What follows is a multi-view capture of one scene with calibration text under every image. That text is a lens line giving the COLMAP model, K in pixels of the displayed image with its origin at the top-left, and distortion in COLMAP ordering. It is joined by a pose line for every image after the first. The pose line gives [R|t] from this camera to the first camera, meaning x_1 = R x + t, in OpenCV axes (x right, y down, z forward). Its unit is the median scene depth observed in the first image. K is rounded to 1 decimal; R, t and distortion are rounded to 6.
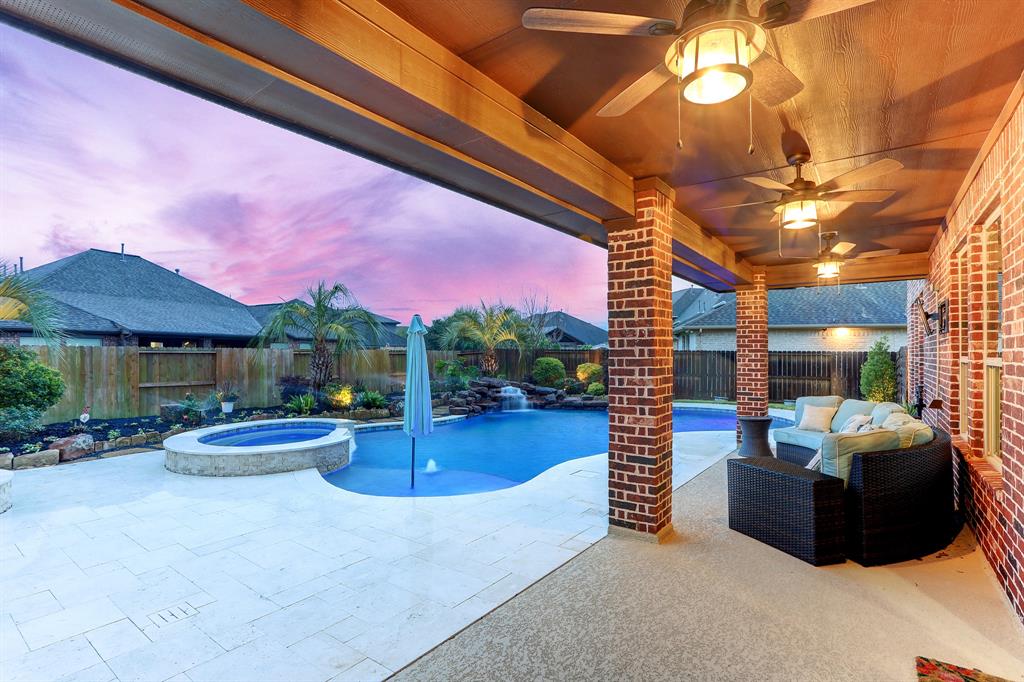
lens RADIAL K [[498.0, 0, 505.8], [0, 498.0, 355.9], [0, 0, 1]] dist [-0.041162, 0.001160]
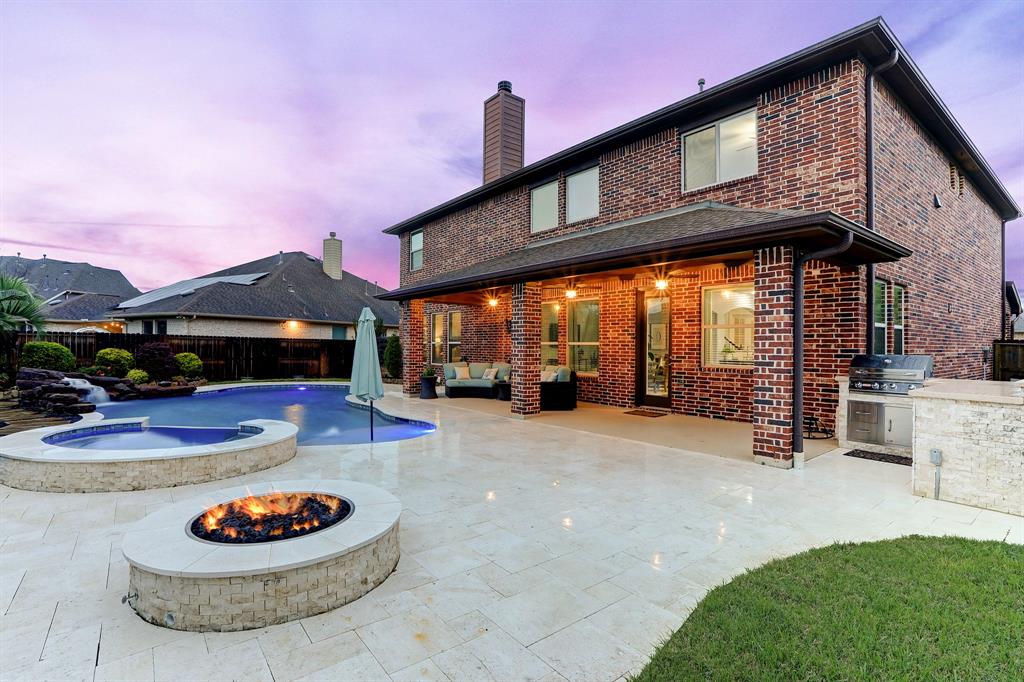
lens RADIAL K [[493.2, 0, 503.7], [0, 493.2, 345.3], [0, 0, 1]] dist [-0.073977, 0.035206]
pose [[0.266924, 0.001773, 0.963716, -1.981481], [-0.005407, 0.999985, -0.000342, 0.024001], [-0.963702, -0.005120, 0.266929, 0.493016]]
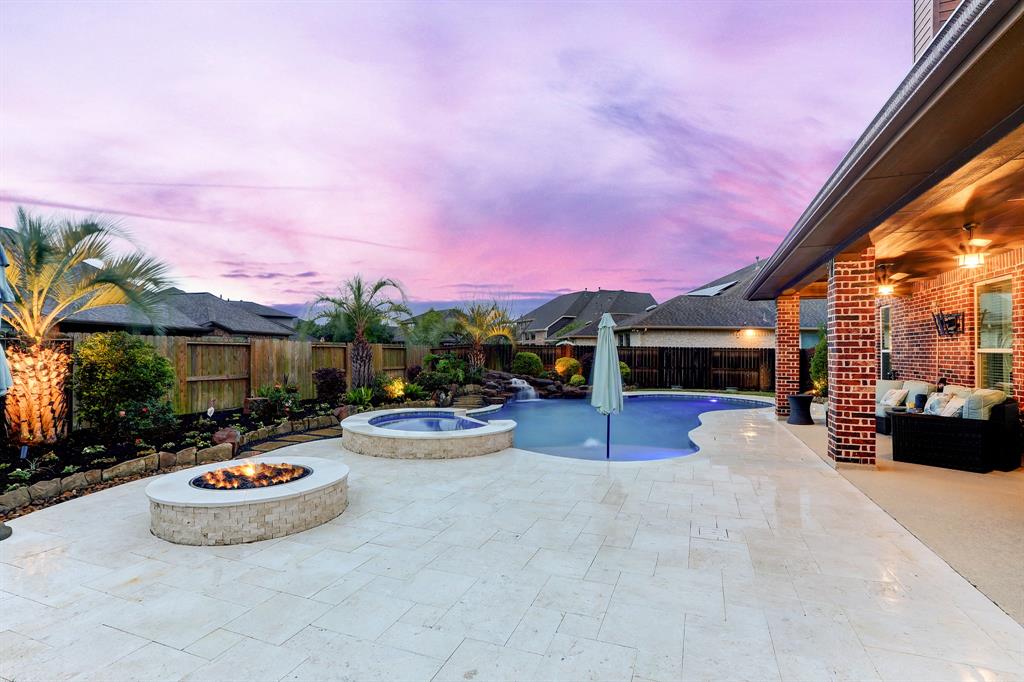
lens RADIAL K [[493.2, 0, 503.7], [0, 493.2, 345.3], [0, 0, 1]] dist [-0.073977, 0.035206]
pose [[0.964955, 0.008317, 0.262282, -1.107773], [-0.004173, 0.999858, -0.016355, 0.025409], [-0.262380, 0.014687, 0.964853, -0.104409]]
